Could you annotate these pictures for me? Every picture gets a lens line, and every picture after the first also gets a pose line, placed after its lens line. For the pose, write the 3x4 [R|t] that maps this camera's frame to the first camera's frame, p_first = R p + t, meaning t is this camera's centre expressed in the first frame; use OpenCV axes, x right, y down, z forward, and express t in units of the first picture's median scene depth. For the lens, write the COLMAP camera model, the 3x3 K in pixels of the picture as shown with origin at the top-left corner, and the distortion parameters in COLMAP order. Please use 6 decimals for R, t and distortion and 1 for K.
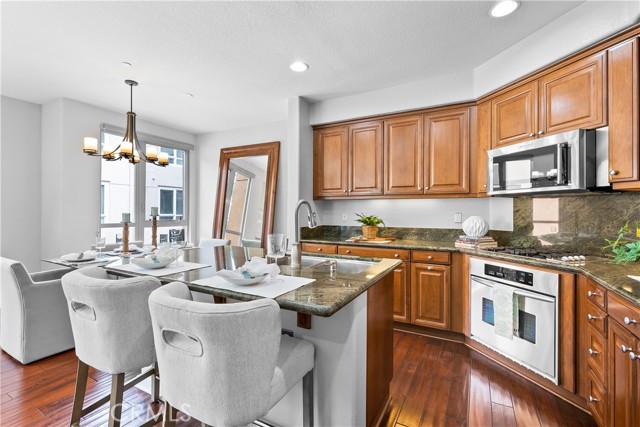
lens RADIAL K [[286.9, 0, 323.5], [0, 286.9, 211.8], [0, 0, 1]] dist [0.002579, 0.000513]
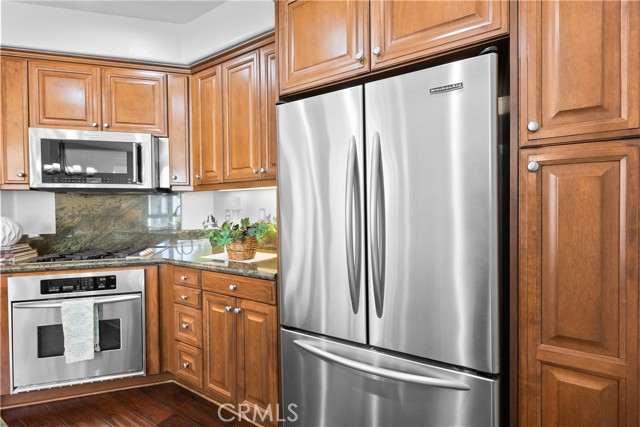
lens RADIAL K [[286.9, 0, 320.7], [0, 286.9, 212.0], [0, 0, 1]] dist [0.002579, 0.000513]
pose [[0.048884, -0.017215, 0.998656, -0.130030], [0.008156, 0.999825, 0.016836, -0.001990], [-0.998771, 0.007322, 0.049016, 0.214751]]
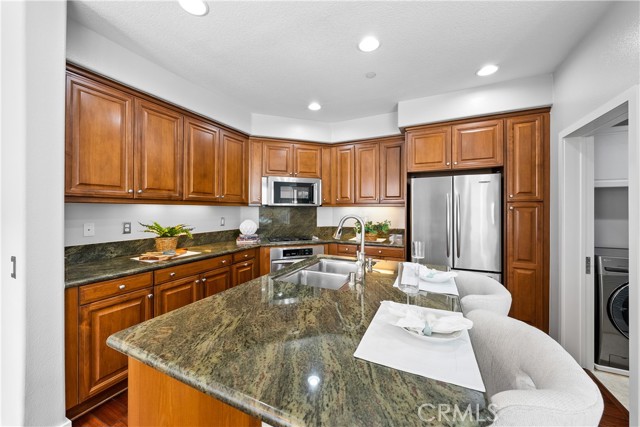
lens RADIAL K [[241.7, 0, 319.7], [0, 241.7, 208.9], [0, 0, 1]] dist [0.007275, 0.000299]
pose [[-0.042843, -0.006279, 0.999062, -0.695542], [-0.003930, 0.999974, 0.006116, -0.048621], [-0.999074, -0.003664, -0.042866, 0.771258]]
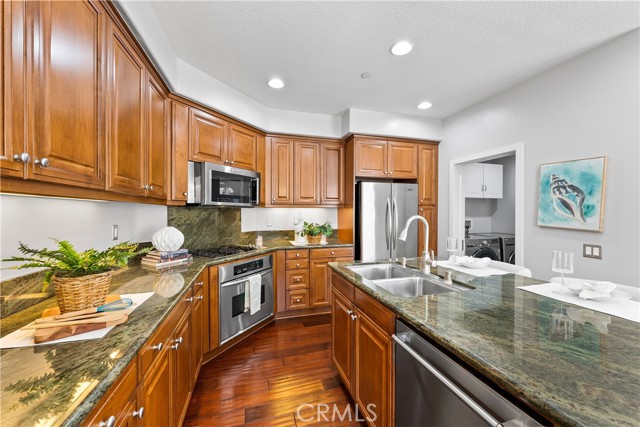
lens RADIAL K [[245.6, 0, 325.5], [0, 245.6, 213.3], [0, 0, 1]] dist [0.002064, -0.000244]
pose [[-0.707845, -0.018476, 0.706126, -0.348214], [-0.010126, 0.999821, 0.016010, -0.046288], [-0.706295, 0.004182, -0.707905, 1.292192]]
